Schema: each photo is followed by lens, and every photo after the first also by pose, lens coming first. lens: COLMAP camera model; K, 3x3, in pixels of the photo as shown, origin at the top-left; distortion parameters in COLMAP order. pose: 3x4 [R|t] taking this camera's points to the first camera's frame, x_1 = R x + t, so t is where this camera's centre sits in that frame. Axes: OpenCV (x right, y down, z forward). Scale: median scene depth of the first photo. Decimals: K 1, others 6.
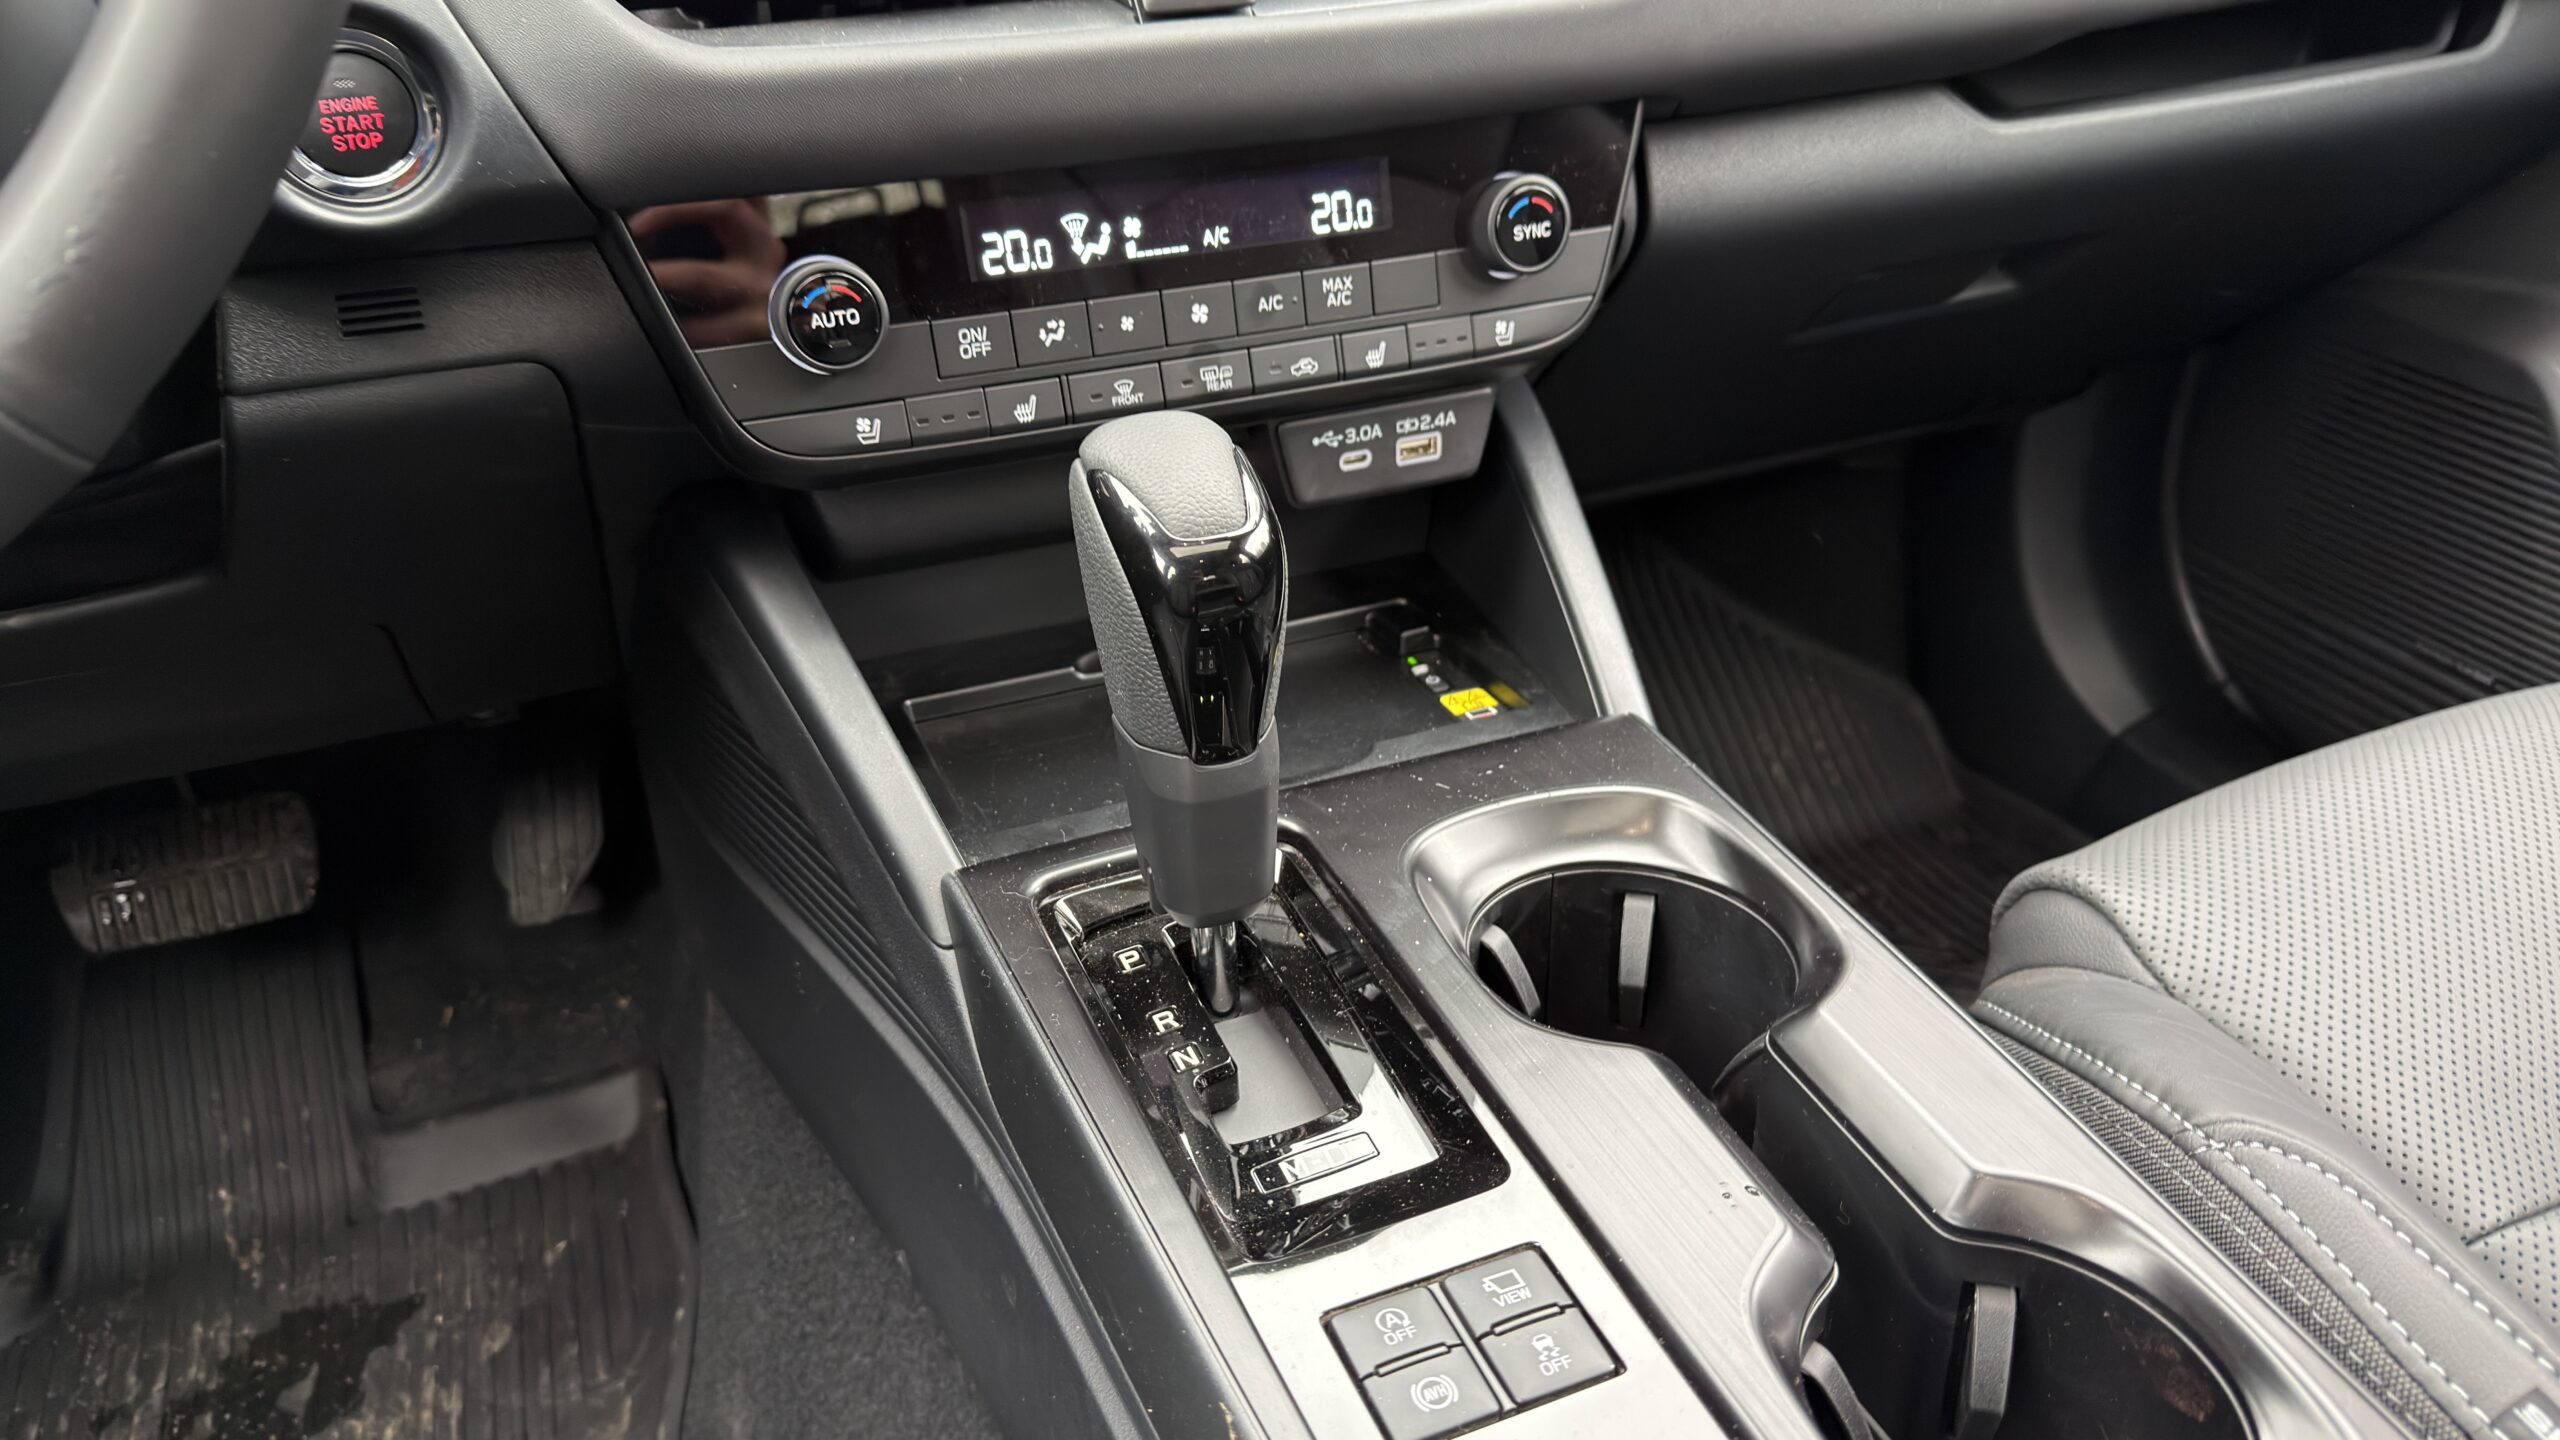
lens RADIAL K [[1795.7, 0, 1273.8], [0, 1795.7, 722.5], [0, 0, 1]] dist [0.102460, -0.002180]
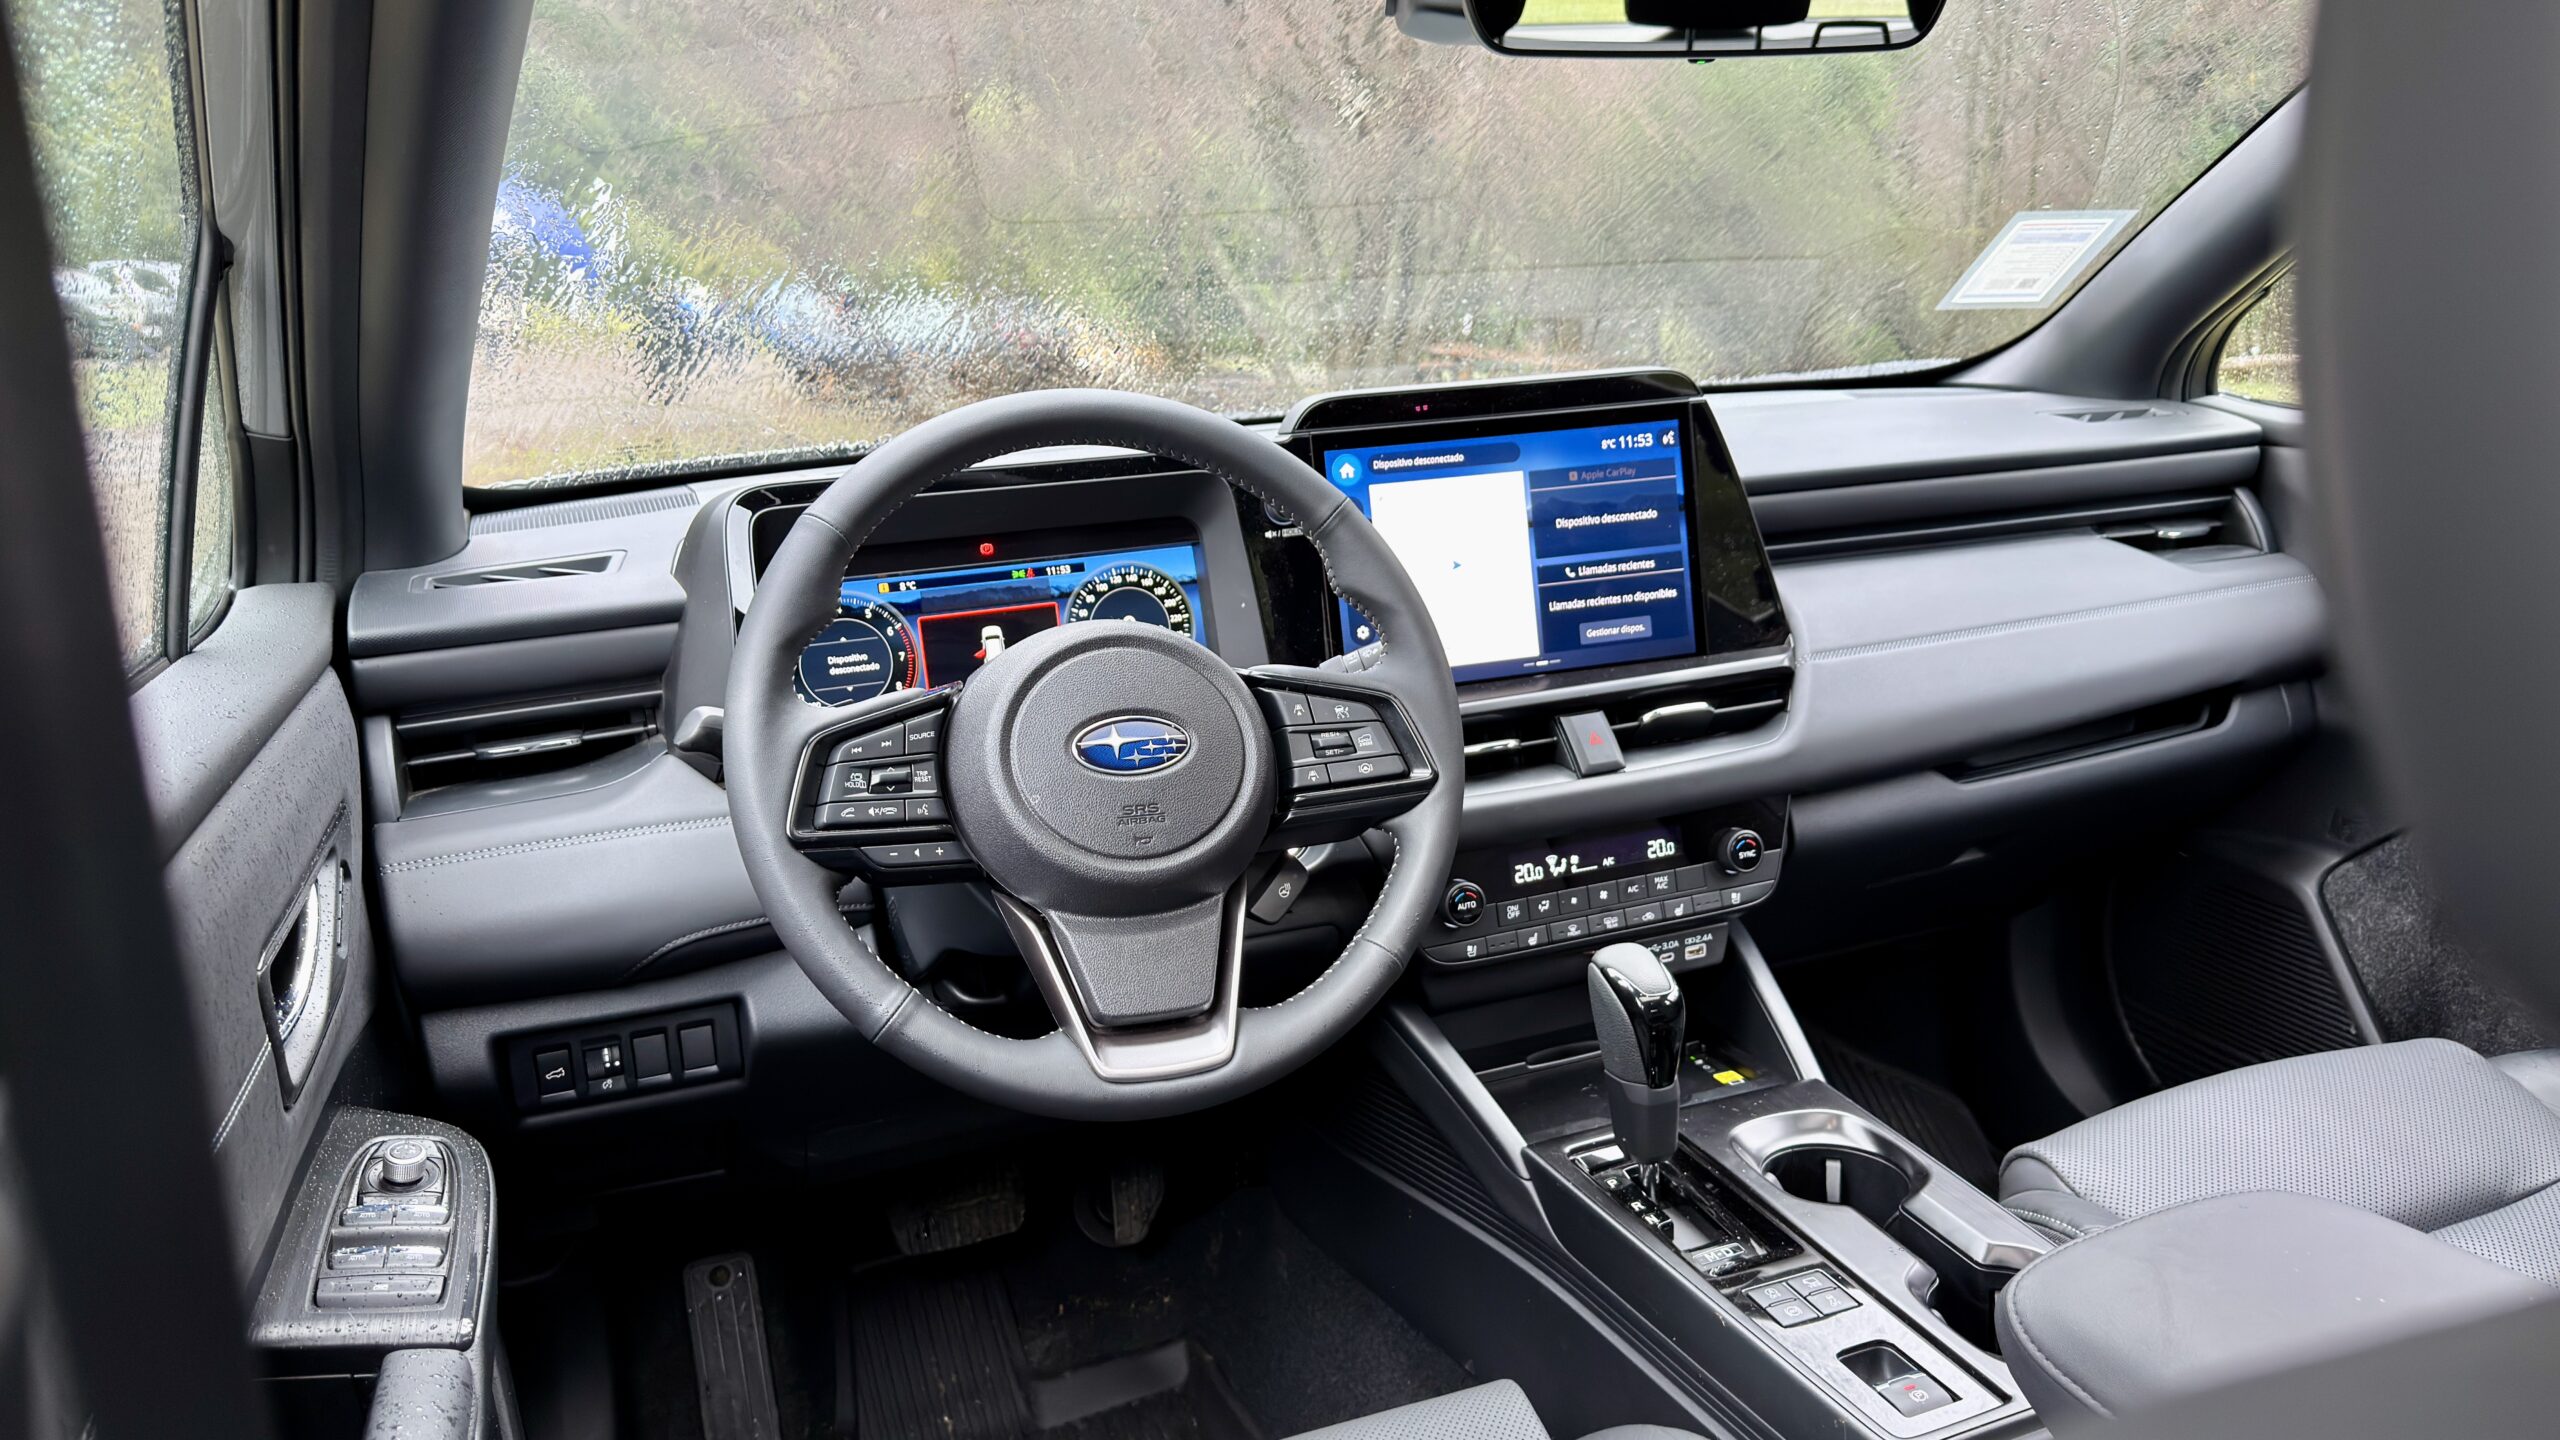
lens RADIAL K [[1795.7, 0, 1267.1], [0, 1795.7, 724.4], [0, 0, 1]] dist [0.102460, -0.002180]
pose [[0.999430, -0.023470, -0.024256, -0.393061], [0.016541, 0.967020, -0.254162, 0.129155], [0.029421, 0.253616, 0.966857, -1.213567]]
